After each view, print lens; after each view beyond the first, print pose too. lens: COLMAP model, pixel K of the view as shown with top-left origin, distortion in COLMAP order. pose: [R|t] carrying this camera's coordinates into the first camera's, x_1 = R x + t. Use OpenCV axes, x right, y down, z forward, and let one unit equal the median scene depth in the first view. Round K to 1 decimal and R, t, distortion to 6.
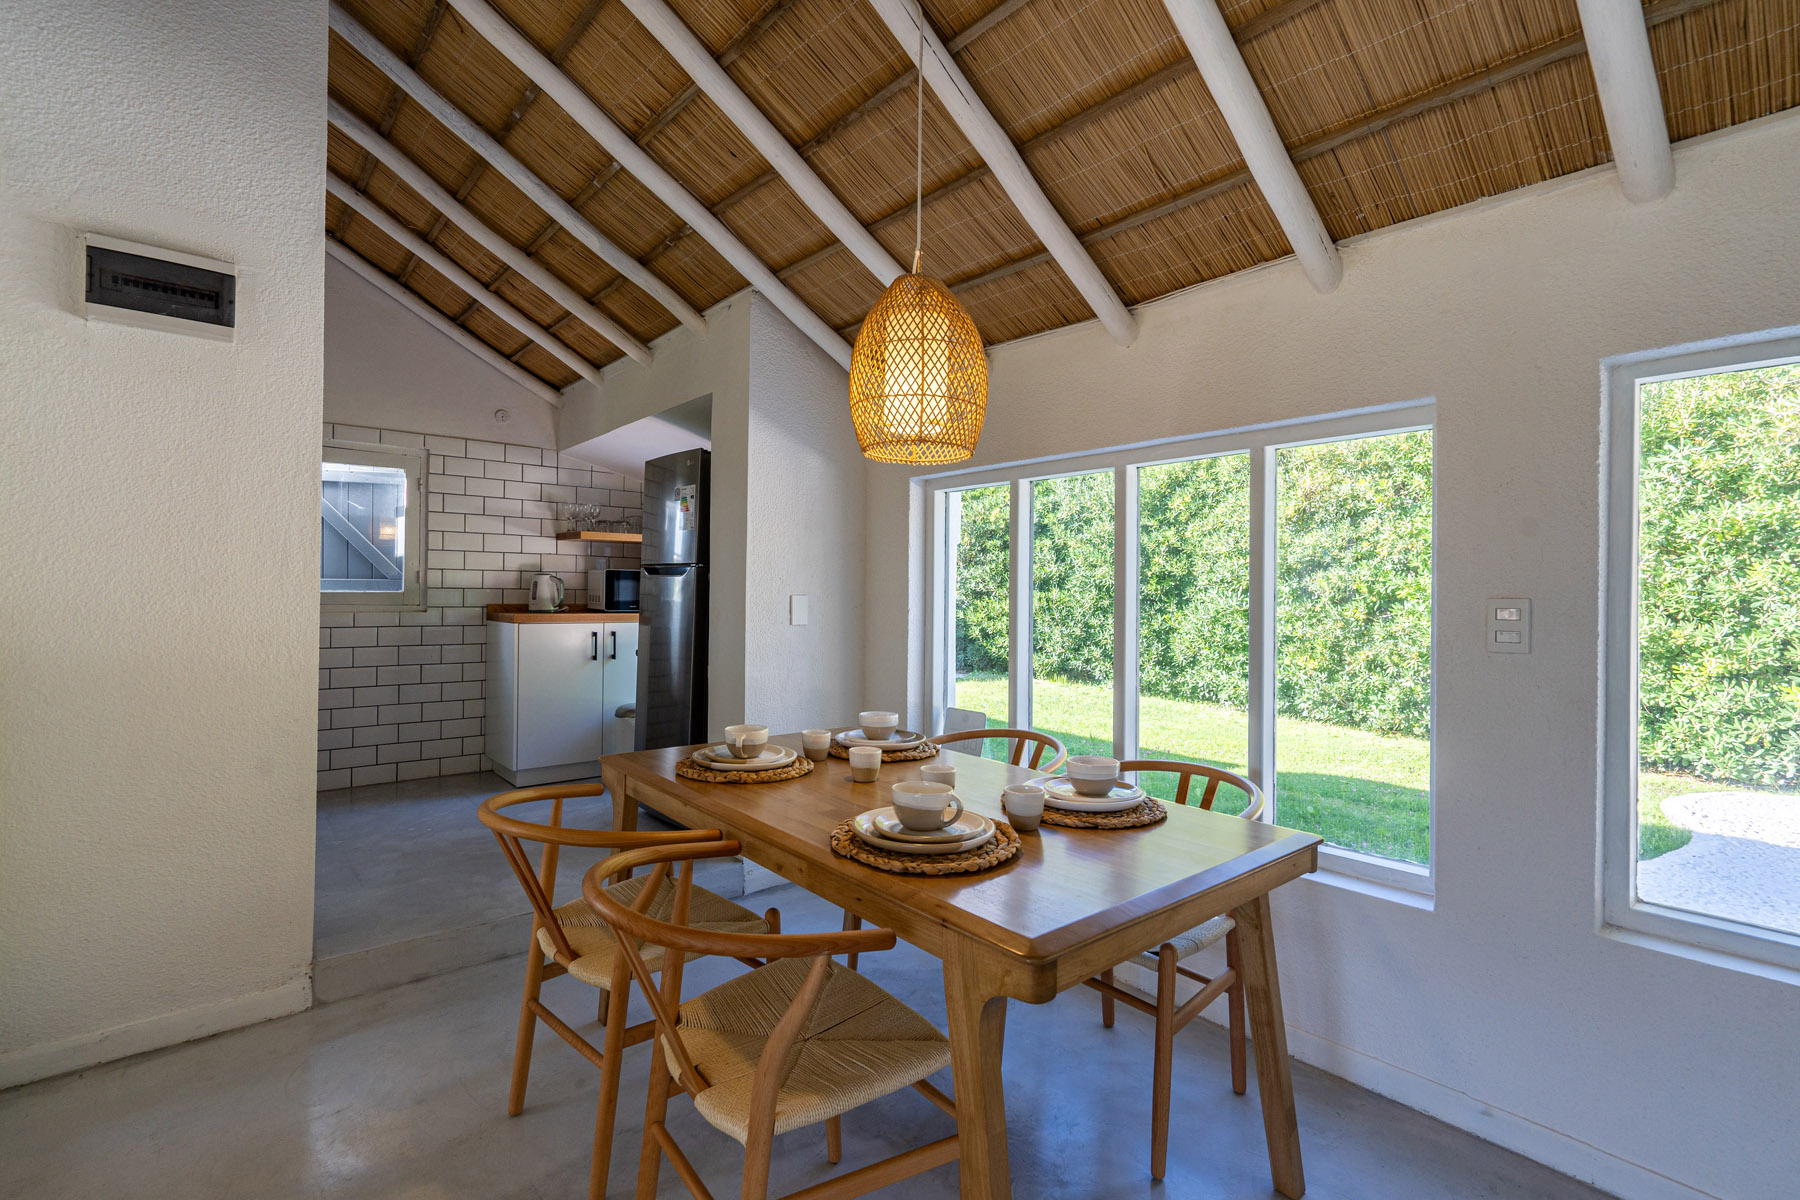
lens RADIAL K [[818.2, 0, 891.3], [0, 818.2, 600.5], [0, 0, 1]] dist [-0.014676, 0.001964]
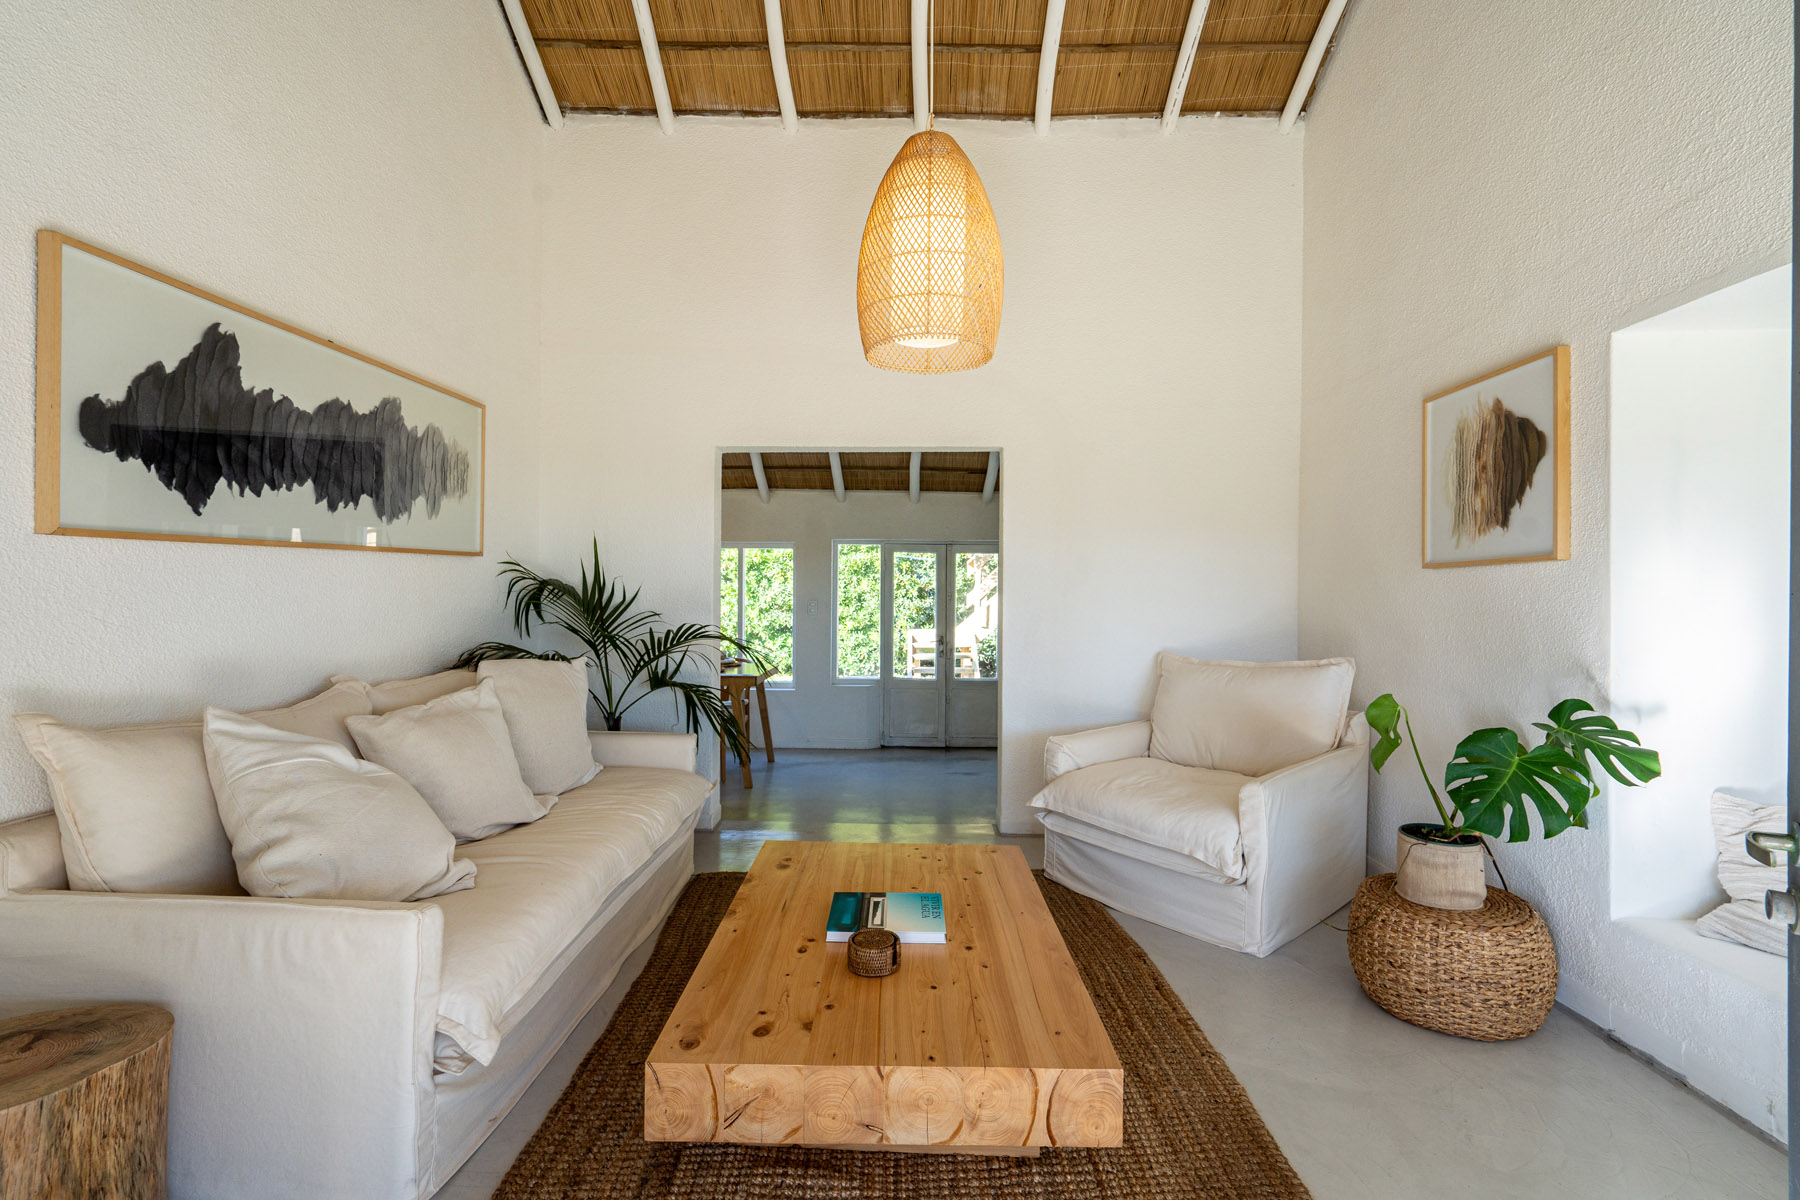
lens RADIAL K [[818.2, 0, 893.9], [0, 818.2, 599.4], [0, 0, 1]] dist [-0.014676, 0.001964]
pose [[0.658771, -0.004778, 0.752328, -0.894512], [-0.005315, 0.999925, 0.011004, -0.023641], [-0.752325, -0.011247, 0.658696, -0.864146]]
